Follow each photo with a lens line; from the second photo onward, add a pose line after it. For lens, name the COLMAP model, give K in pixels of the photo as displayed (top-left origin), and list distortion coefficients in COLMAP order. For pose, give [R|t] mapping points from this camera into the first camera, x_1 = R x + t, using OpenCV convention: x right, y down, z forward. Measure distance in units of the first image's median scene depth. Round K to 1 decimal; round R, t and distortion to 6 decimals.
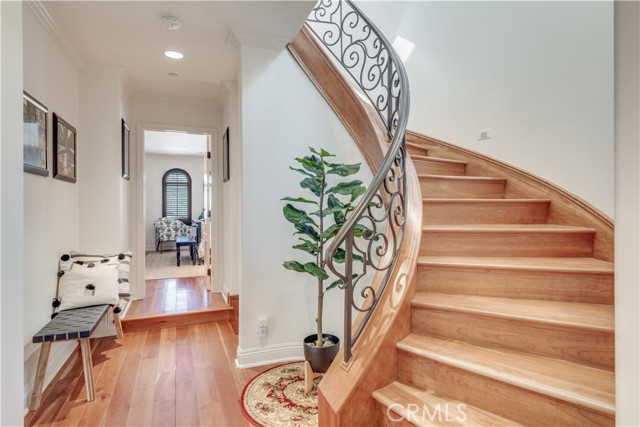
lens RADIAL K [[366.4, 0, 319.9], [0, 366.4, 212.6], [0, 0, 1]] dist [0.019475, -0.004890]
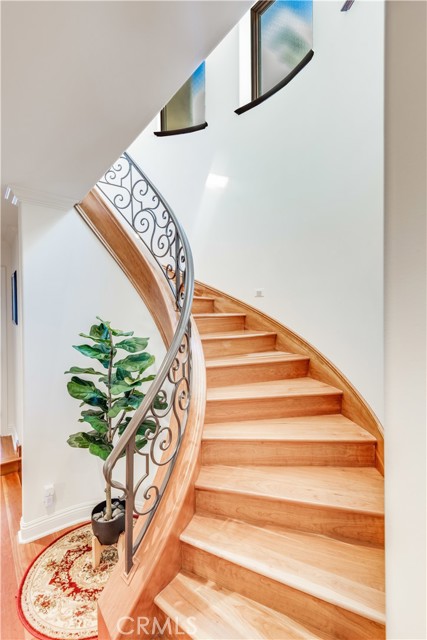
lens RADIAL K [[293.4, 0, 213.2], [0, 293.4, 290.3], [0, 0, 1]] dist [0.014497, -0.005518]
pose [[0.966163, -0.005706, 0.257868, 0.076727], [0.001051, 0.999834, 0.018187, -0.290395], [-0.257929, -0.017301, 0.966009, 0.165096]]
